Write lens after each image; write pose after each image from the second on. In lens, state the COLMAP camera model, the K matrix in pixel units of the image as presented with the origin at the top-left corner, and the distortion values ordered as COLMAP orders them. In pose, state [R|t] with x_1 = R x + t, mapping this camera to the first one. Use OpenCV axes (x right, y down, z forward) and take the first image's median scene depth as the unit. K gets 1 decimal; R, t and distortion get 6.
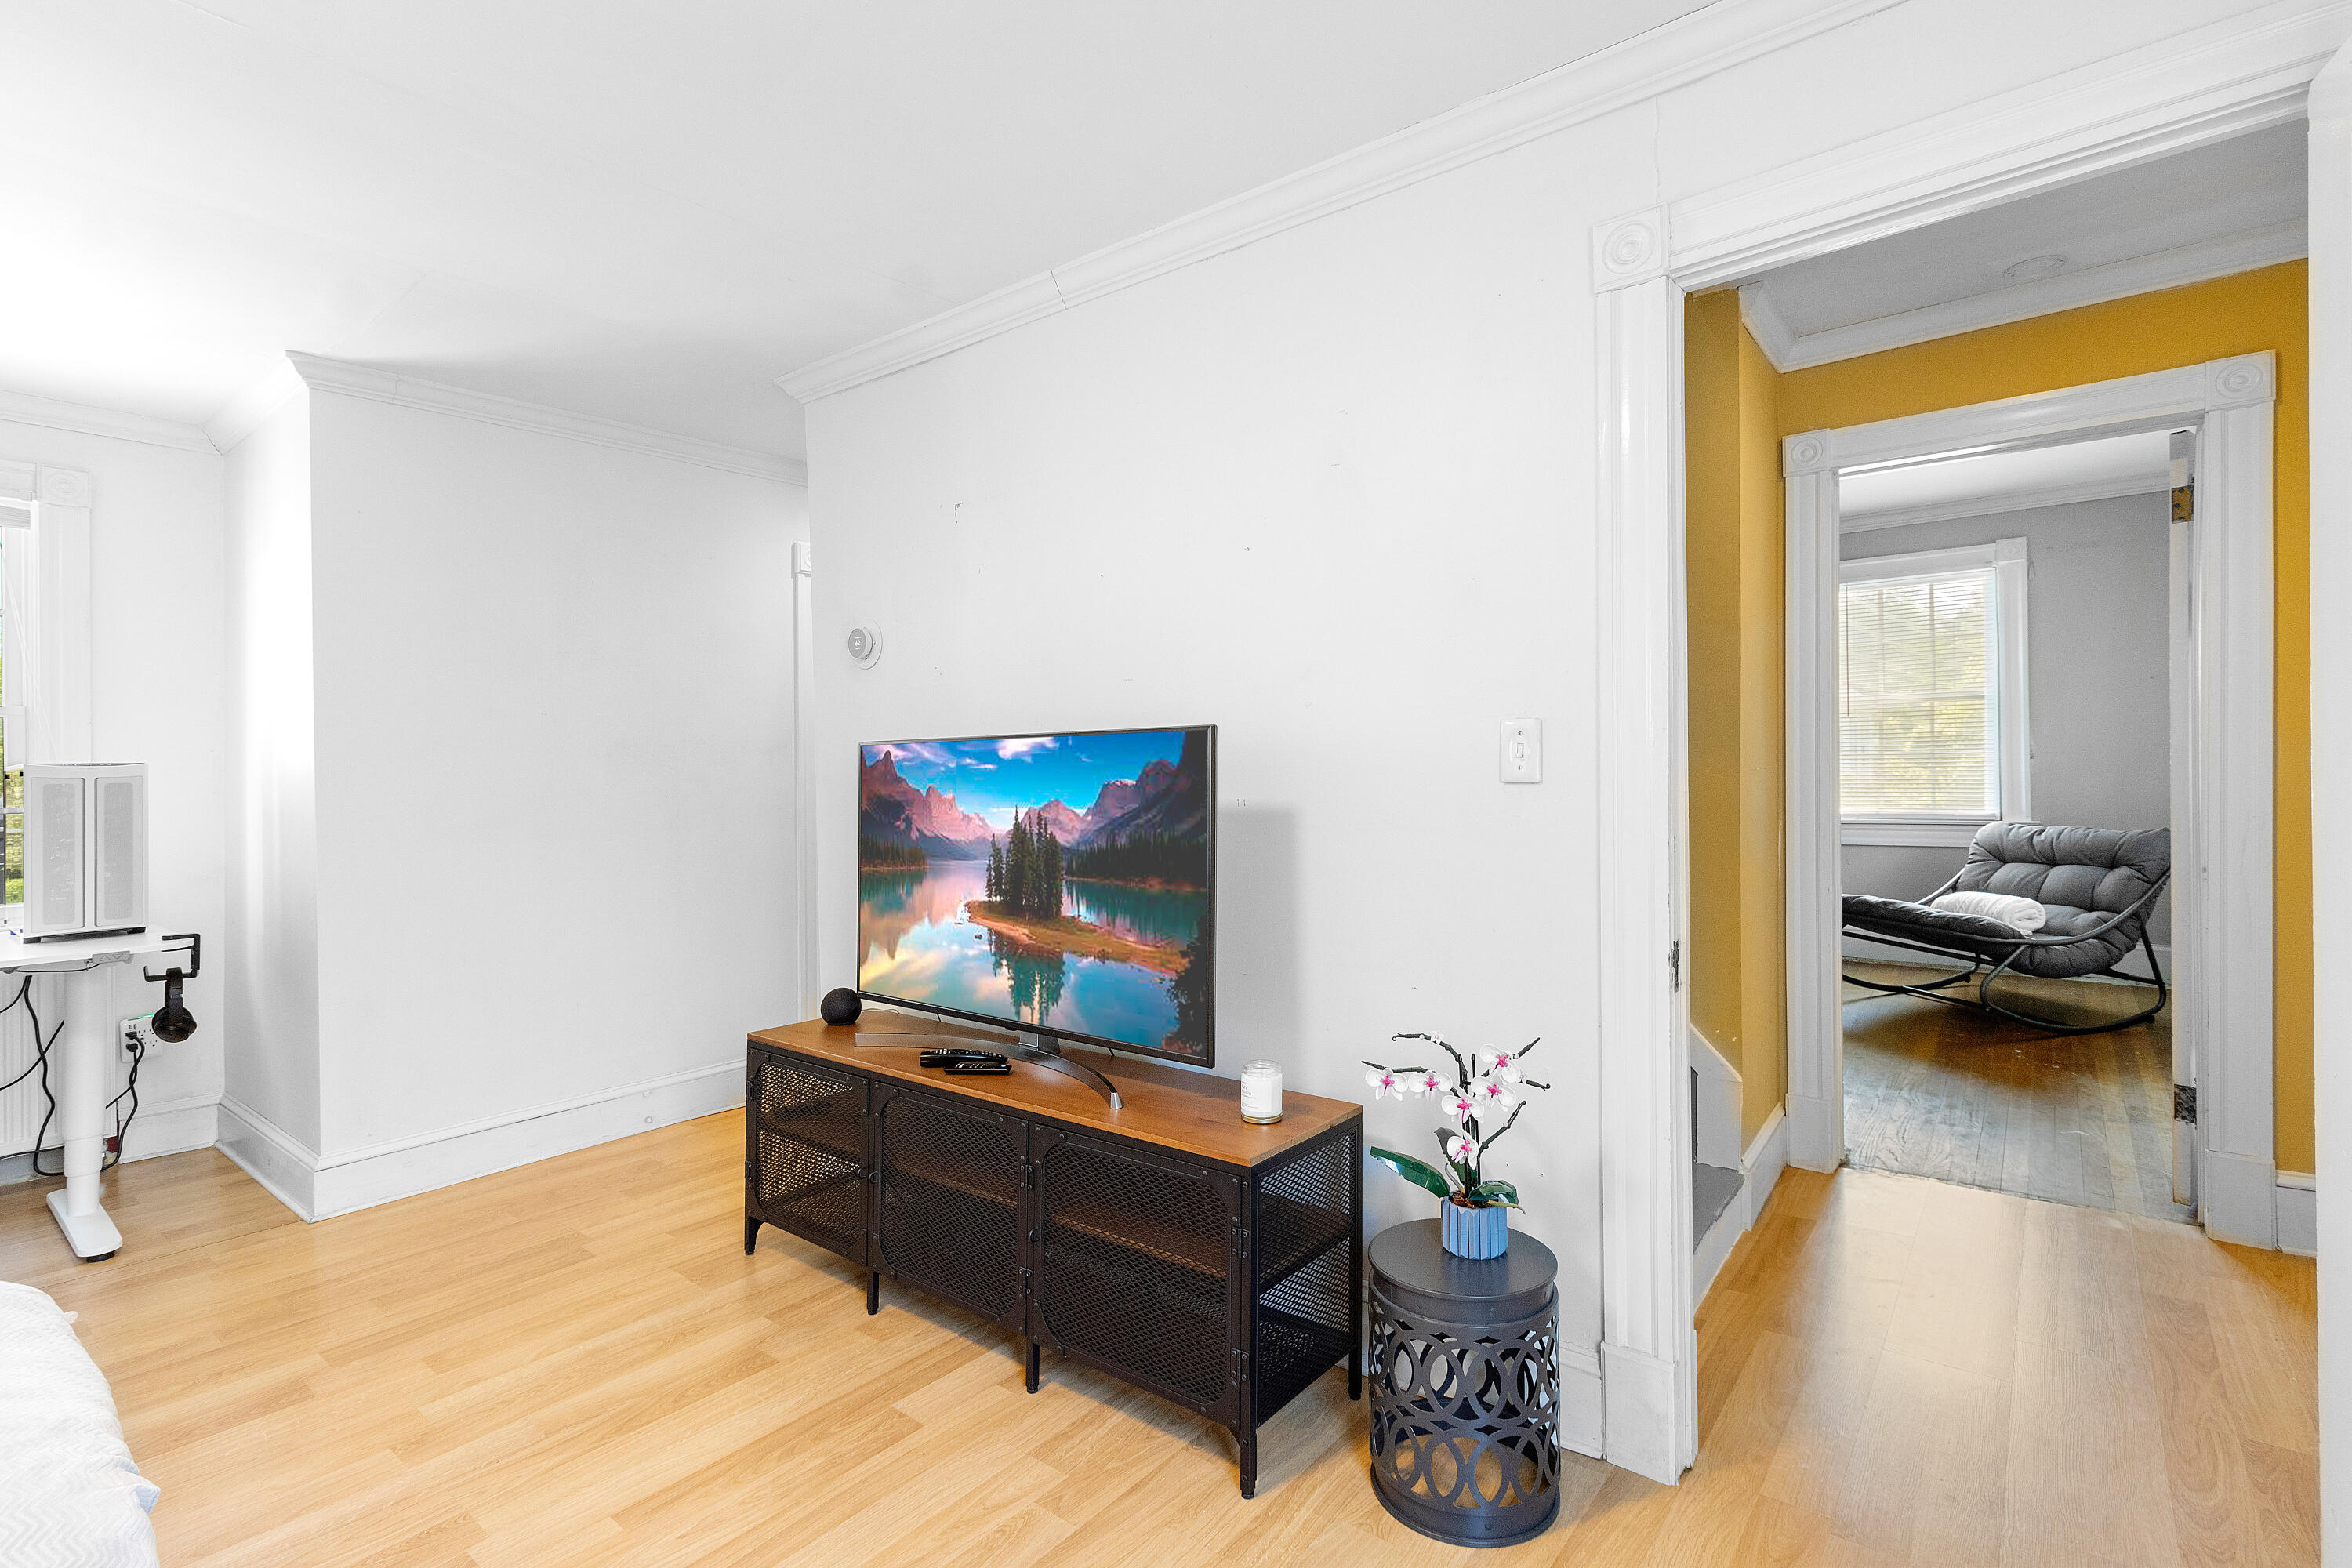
lens RADIAL K [[1067.1, 0, 1176.0], [0, 1067.1, 784.0], [0, 0, 1]] dist [0.021751, -0.001059]
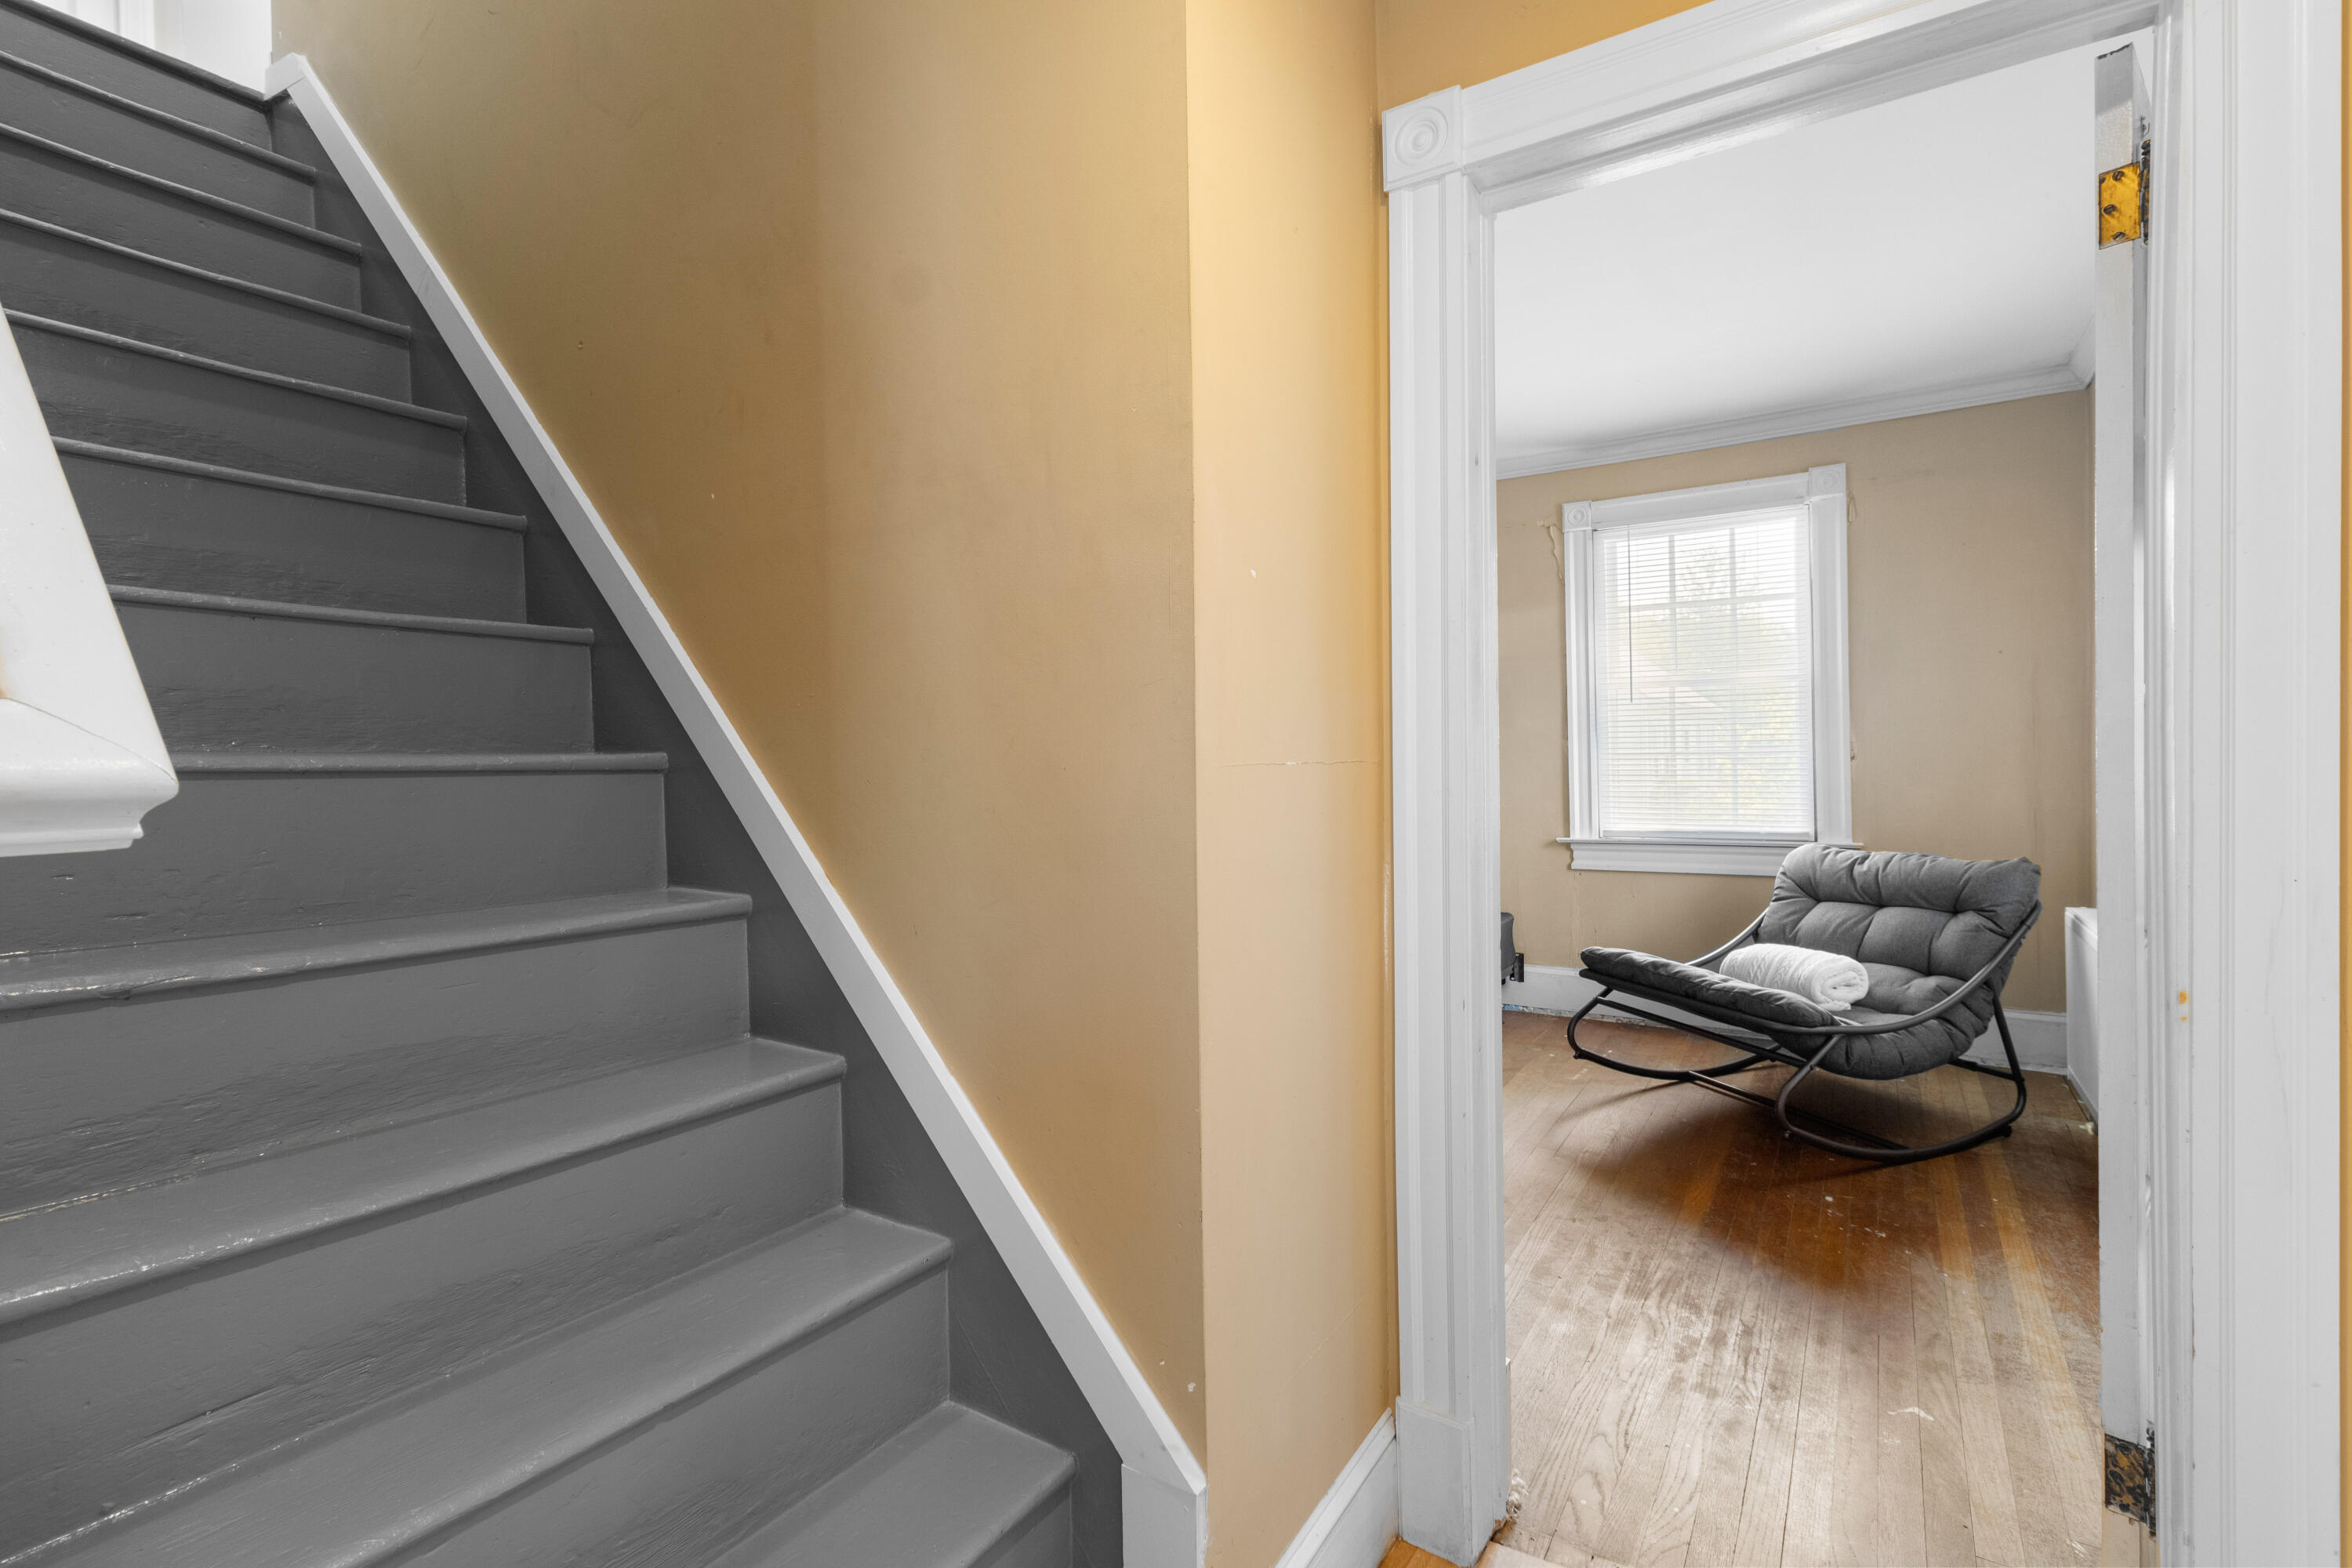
lens RADIAL K [[1084.8, 0, 1145.1], [0, 1084.8, 763.9], [0, 0, 1]] dist [0.000978, 0.000754]
pose [[0.996419, 0.009794, 0.083985, 0.282078], [-0.008356, 0.999813, -0.017461, -0.003205], [-0.084140, 0.016697, 0.996314, 0.343845]]
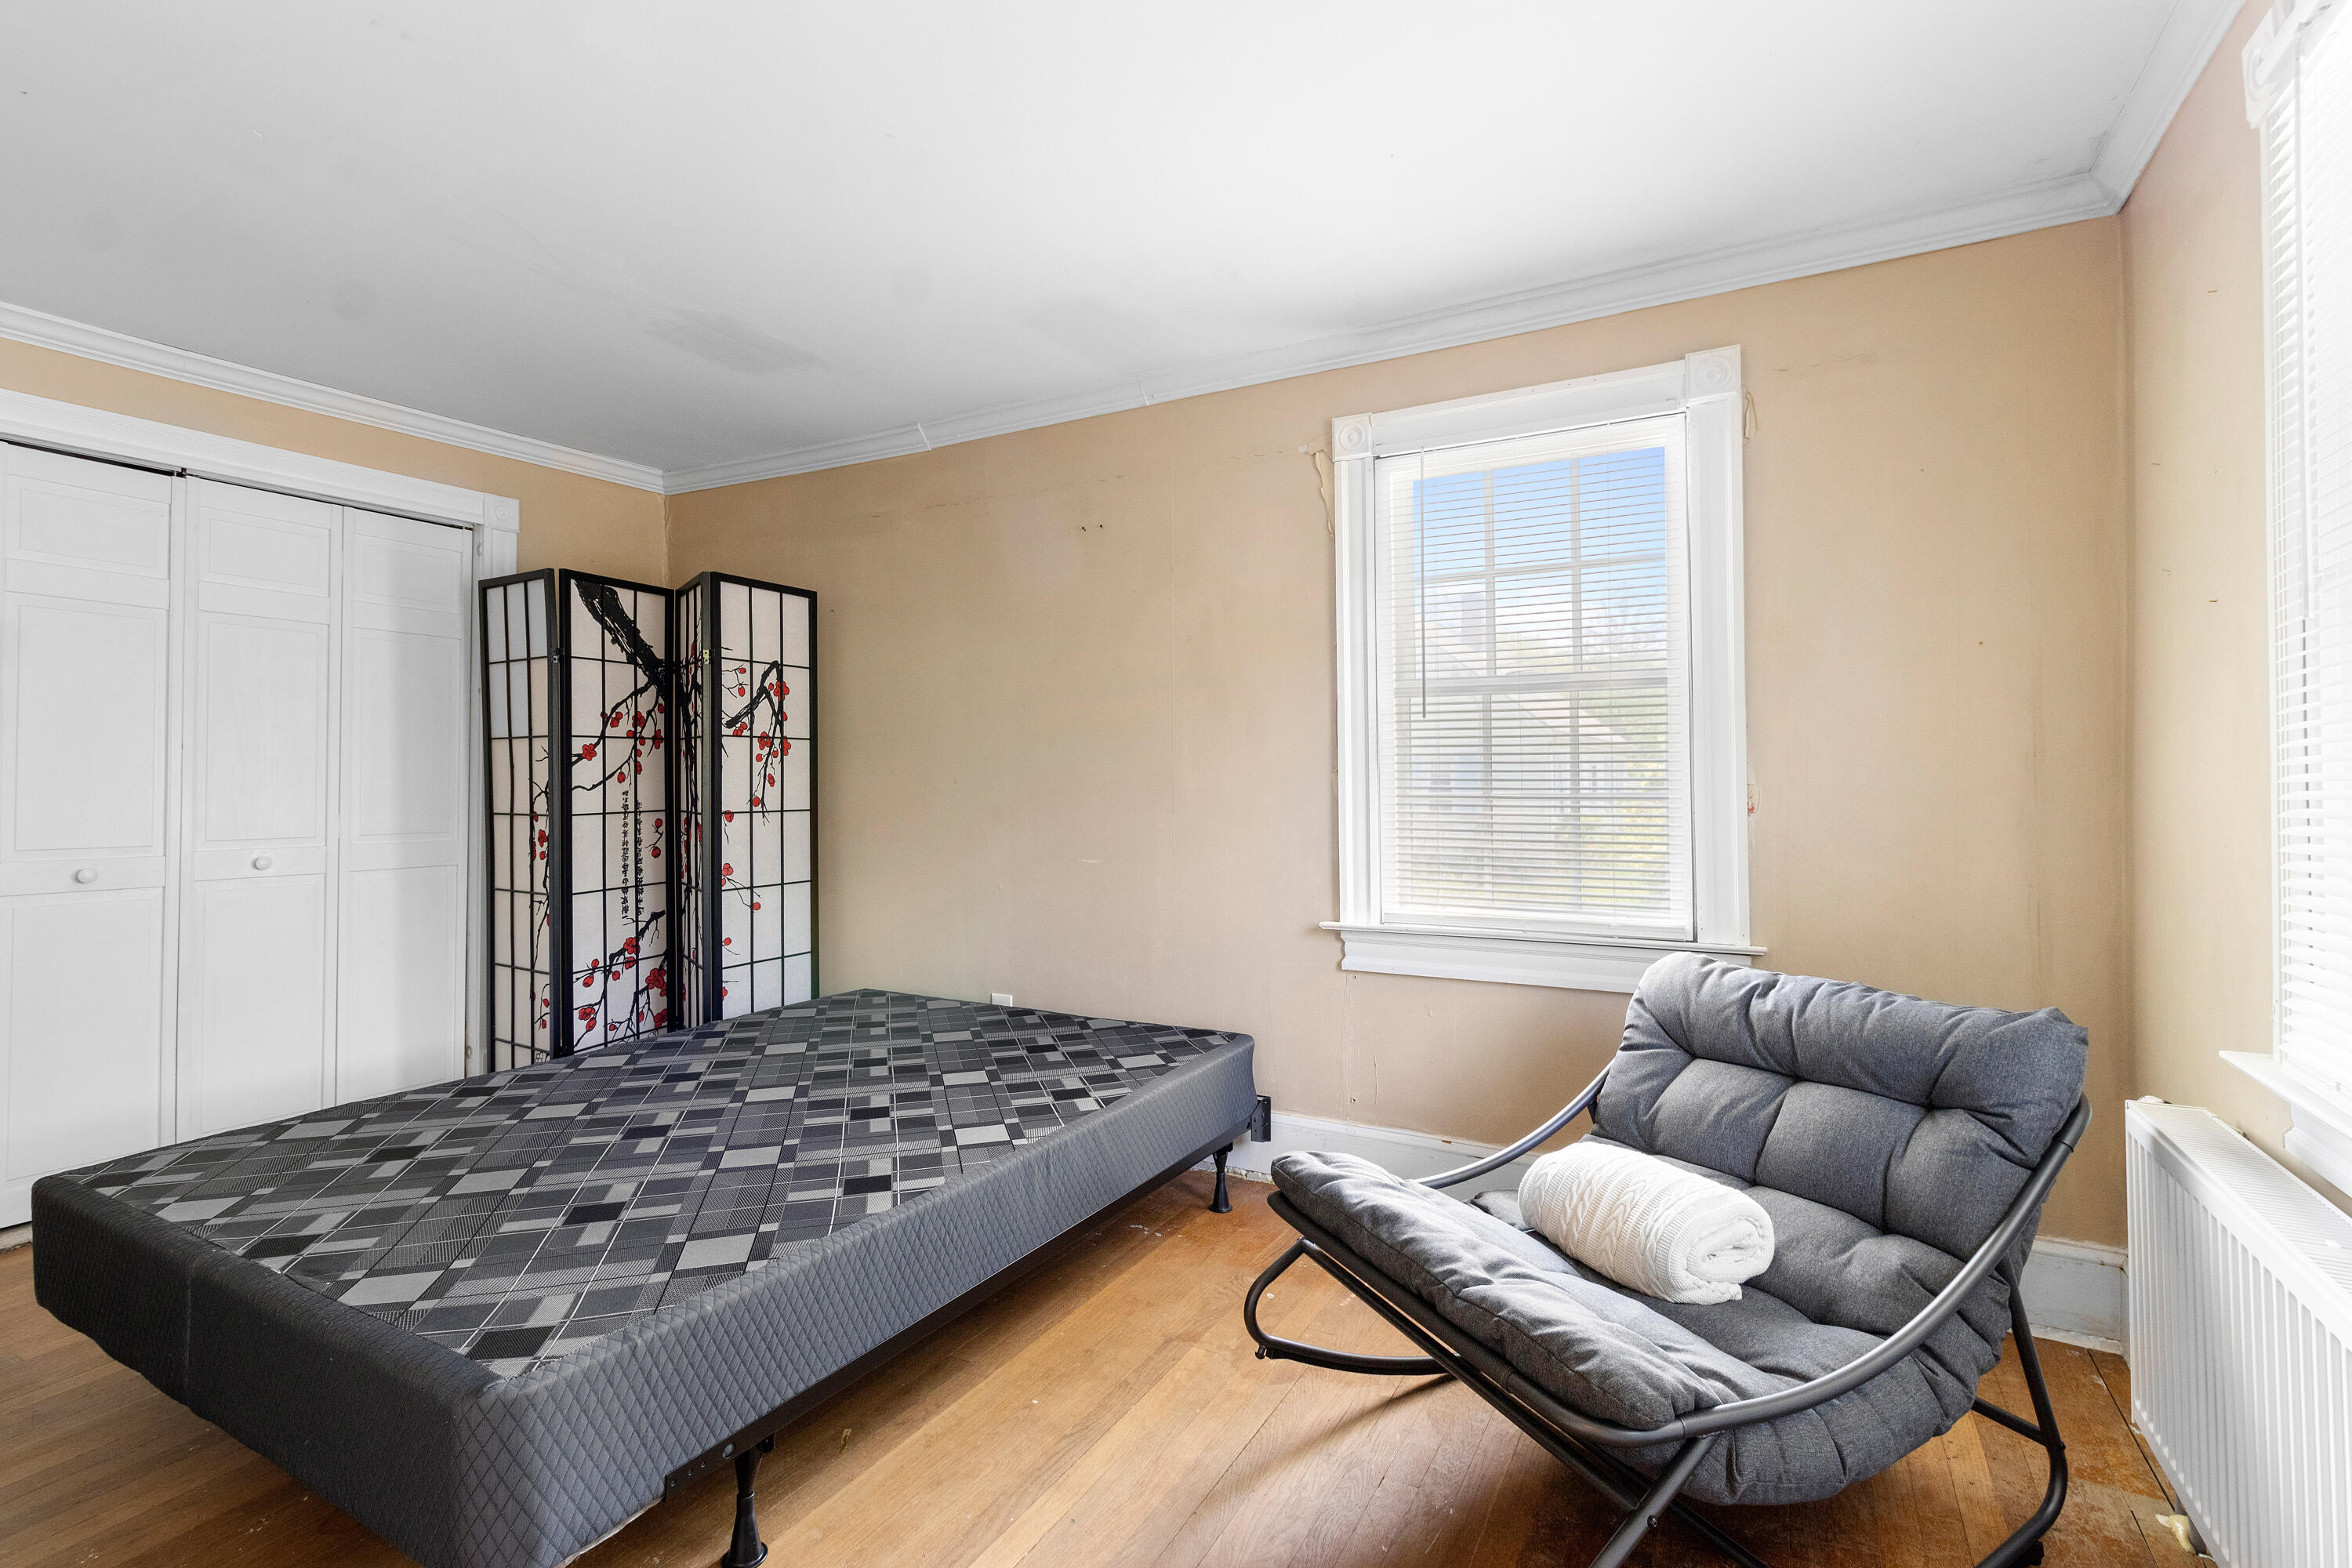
lens RADIAL K [[1084.8, 0, 1145.1], [0, 1084.8, 763.9], [0, 0, 1]] dist [0.000978, 0.000754]
pose [[0.989136, 0.028860, 0.144141, 0.544906], [-0.022855, 0.998808, -0.043141, -0.021130], [-0.145214, 0.039378, 0.988616, 0.673451]]
